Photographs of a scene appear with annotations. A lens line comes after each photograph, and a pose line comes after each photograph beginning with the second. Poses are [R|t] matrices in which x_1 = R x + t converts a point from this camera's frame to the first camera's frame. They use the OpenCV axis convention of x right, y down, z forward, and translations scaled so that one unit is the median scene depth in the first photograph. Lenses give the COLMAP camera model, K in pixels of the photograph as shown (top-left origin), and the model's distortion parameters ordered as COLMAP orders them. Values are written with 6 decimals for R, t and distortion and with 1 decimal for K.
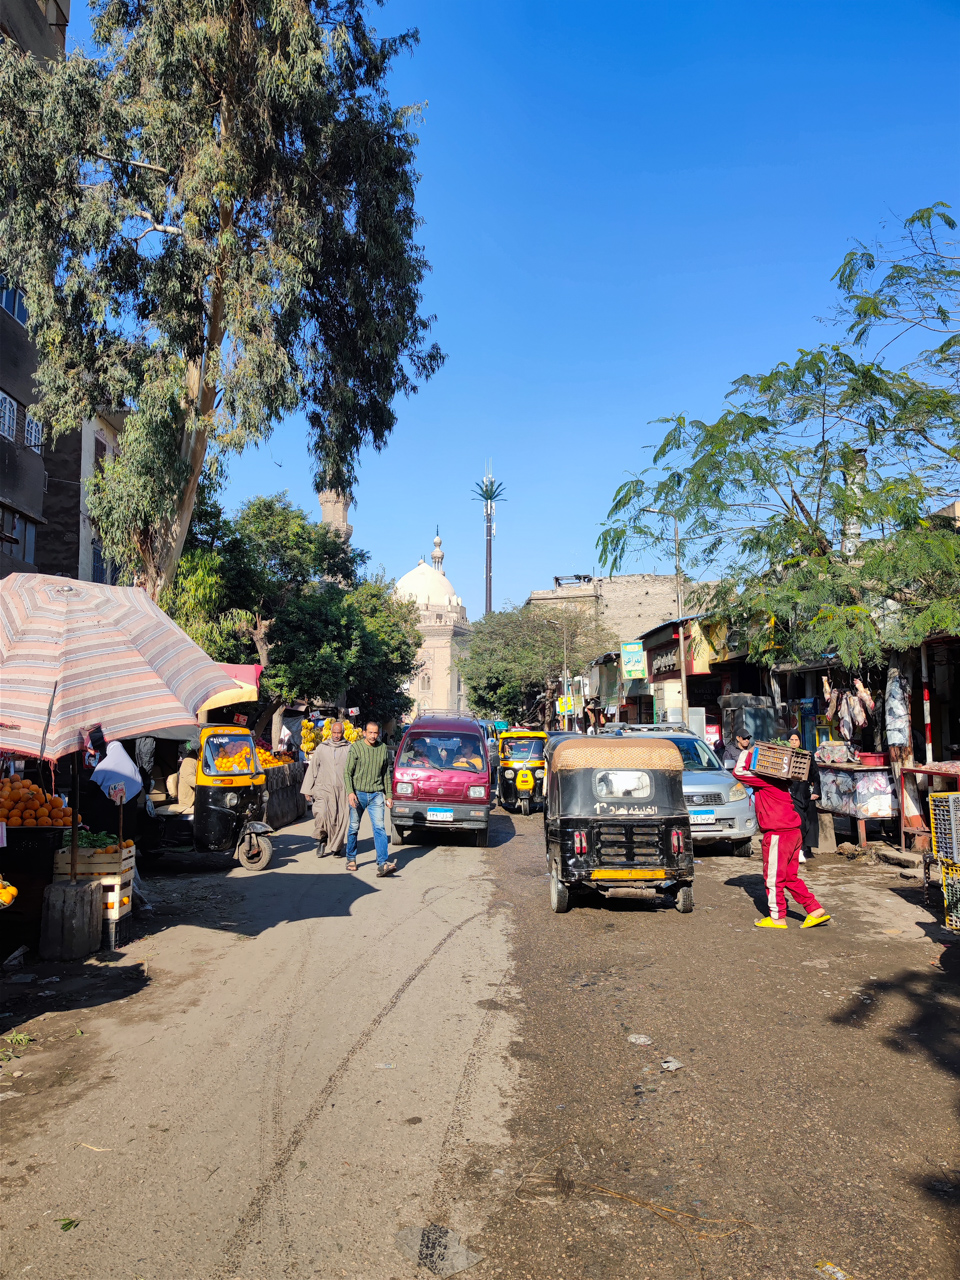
lens RADIAL K [[928.8, 0, 482.5], [0, 928.8, 635.7], [0, 0, 1]] dist [0.011408, 0.000640]
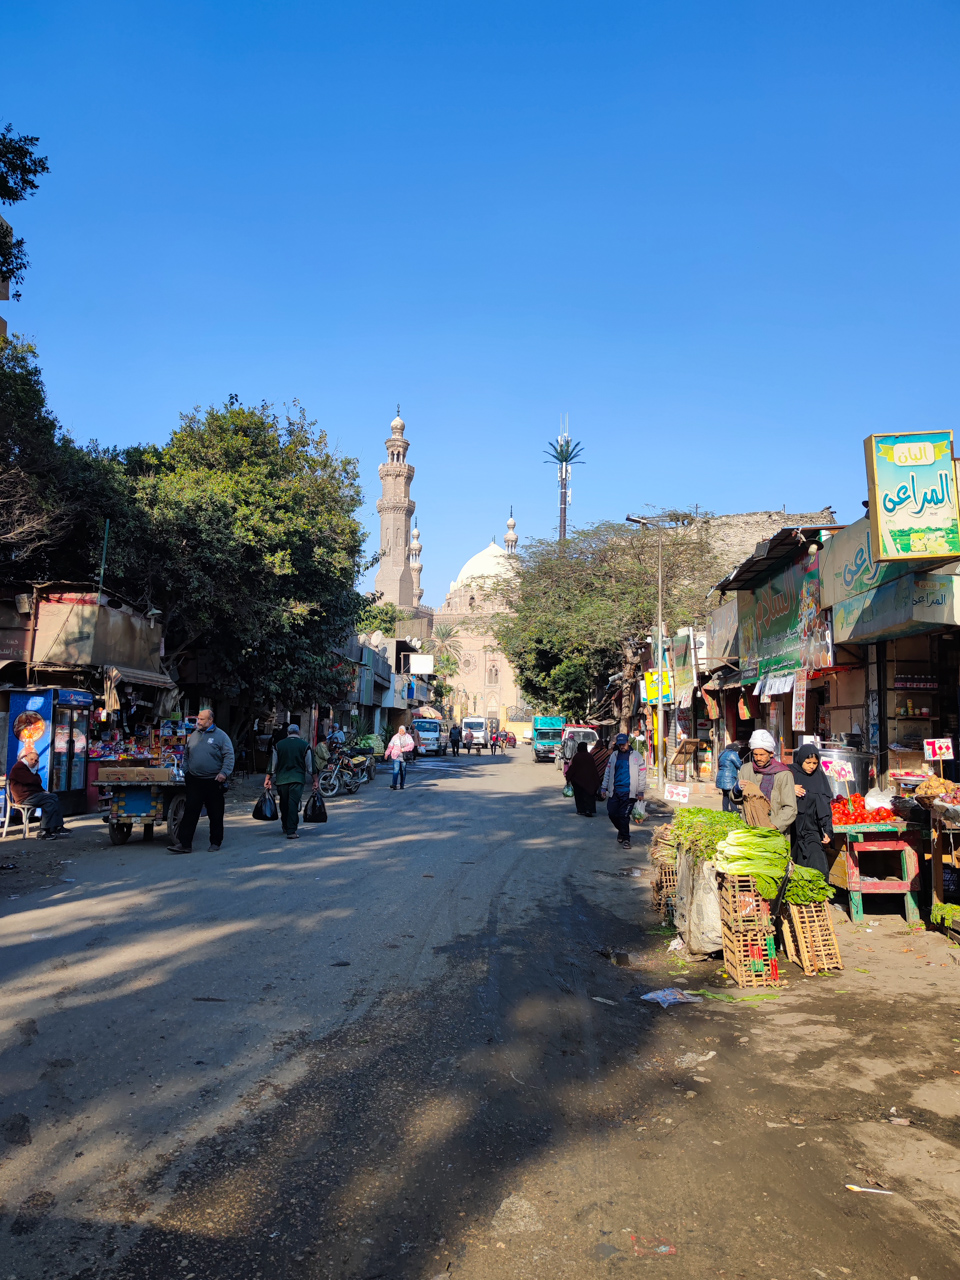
lens RADIAL K [[928.8, 0, 472.5], [0, 928.8, 646.6], [0, 0, 1]] dist [0.011408, 0.000640]
pose [[0.994910, 0.011253, -0.100134, 0.030698], [-0.010026, 0.999868, 0.012750, 0.039609], [0.100265, -0.011681, 0.994892, 0.388472]]
